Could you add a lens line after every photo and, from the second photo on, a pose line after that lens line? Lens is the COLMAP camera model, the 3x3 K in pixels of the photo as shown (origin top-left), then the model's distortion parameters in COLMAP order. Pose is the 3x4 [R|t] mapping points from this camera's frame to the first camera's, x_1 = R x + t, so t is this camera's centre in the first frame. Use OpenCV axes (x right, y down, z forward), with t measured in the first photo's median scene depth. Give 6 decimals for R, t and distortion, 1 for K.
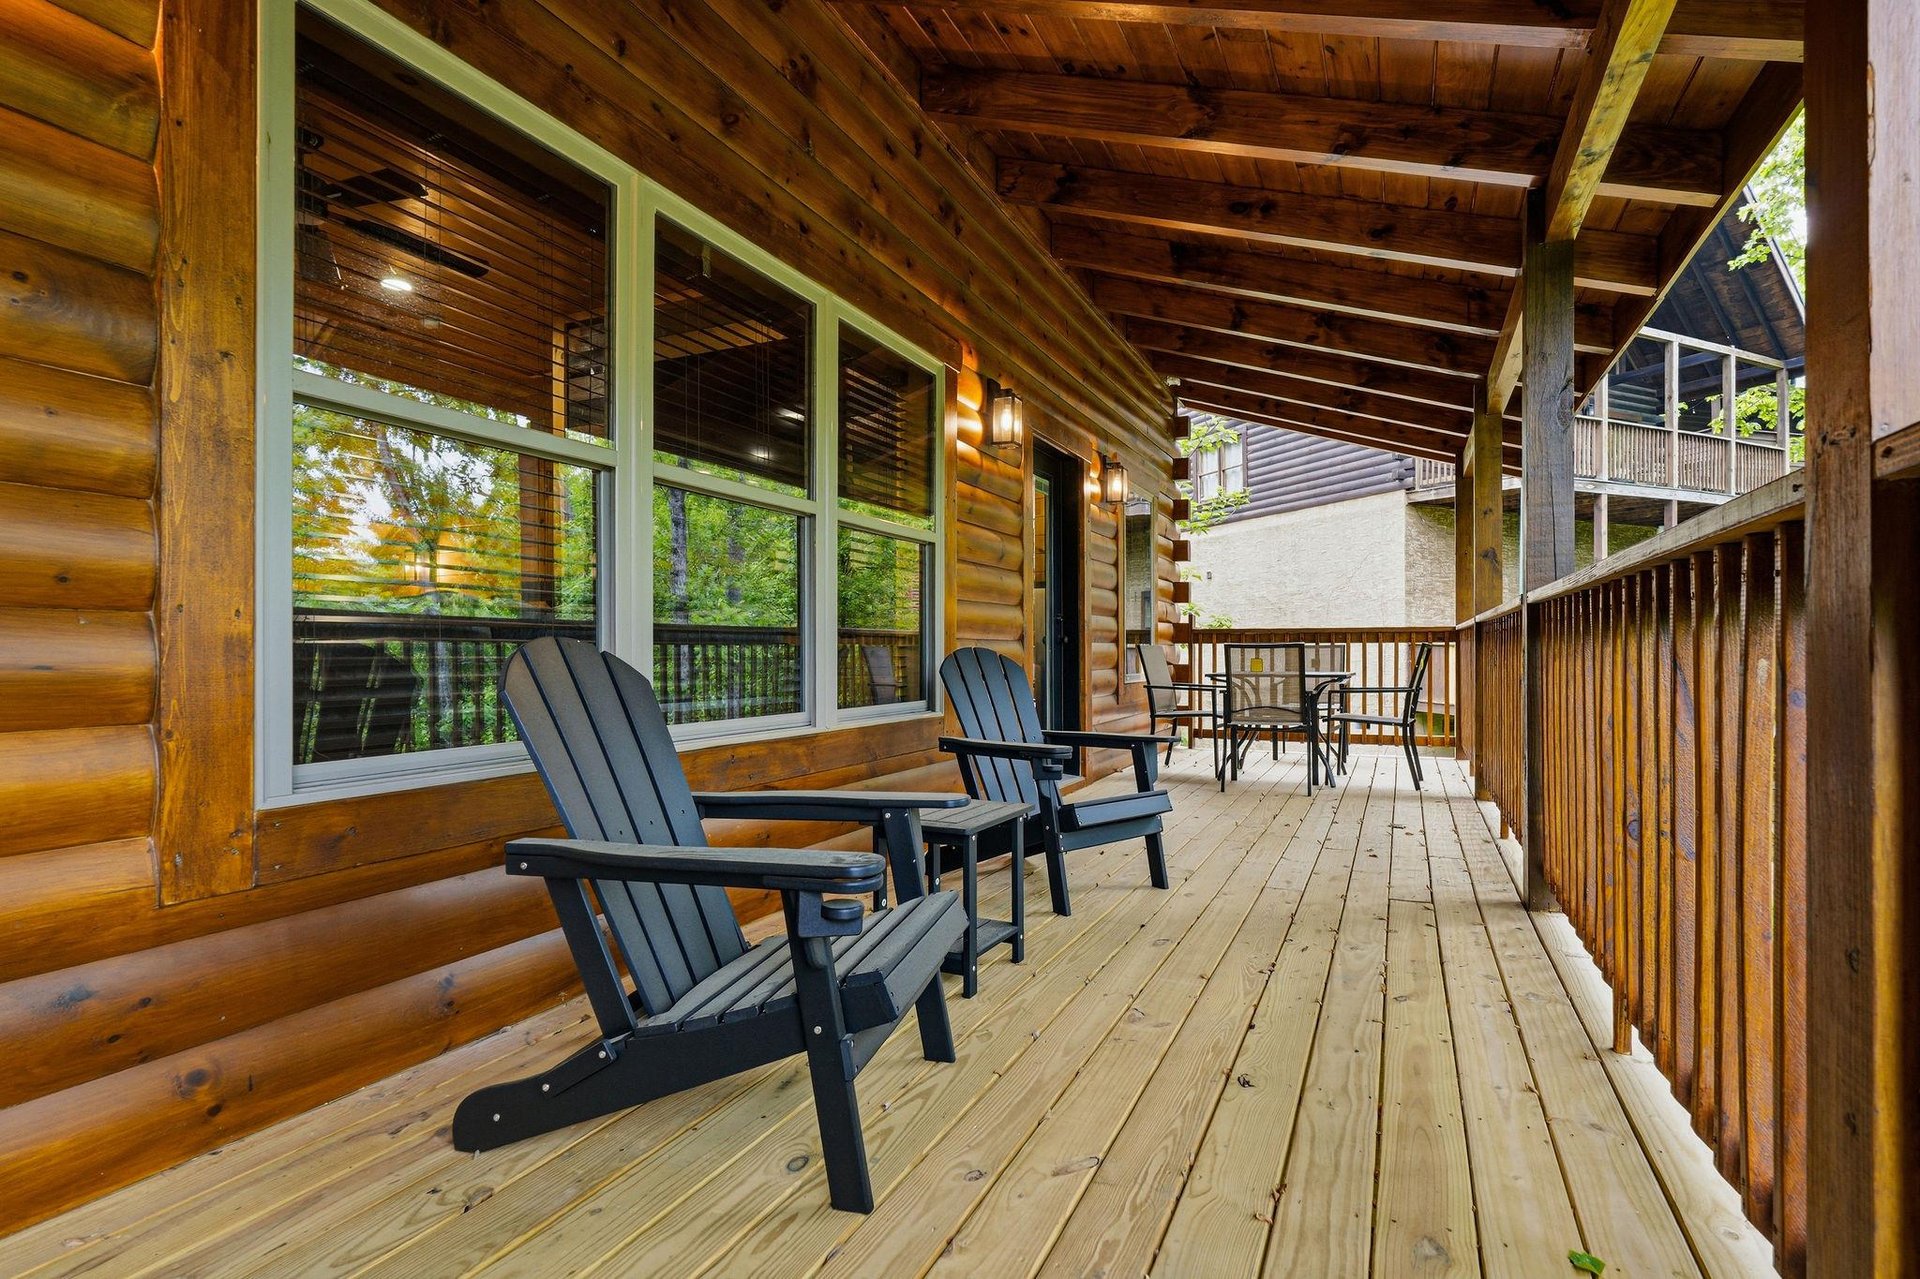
lens RADIAL K [[873.4, 0, 958.8], [0, 873.4, 649.7], [0, 0, 1]] dist [-0.000196, 0.000040]
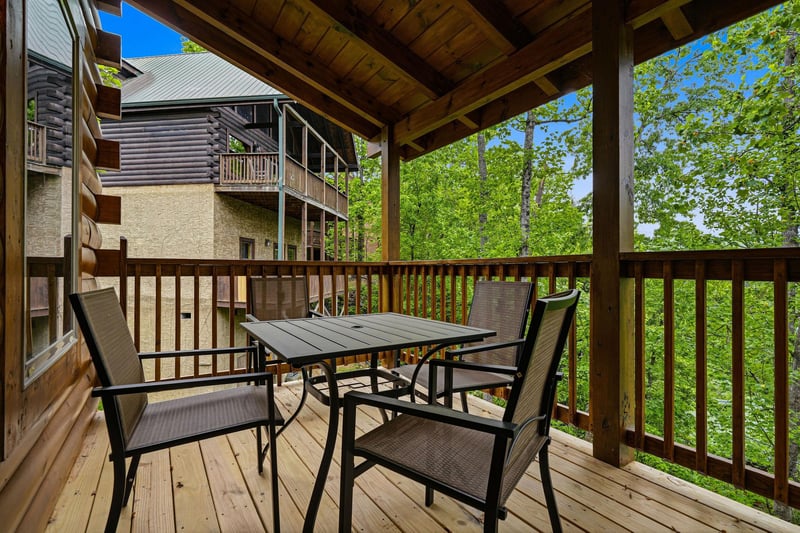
lens RADIAL K [[363.9, 0, 399.5], [0, 363.9, 270.8], [0, 0, 1]] dist [-0.000196, 0.000040]
pose [[0.498029, -0.000072, 0.867160, 0.053692], [-0.003724, 0.999991, 0.002221, -0.006932], [-0.867152, -0.004335, 0.498024, 0.313990]]
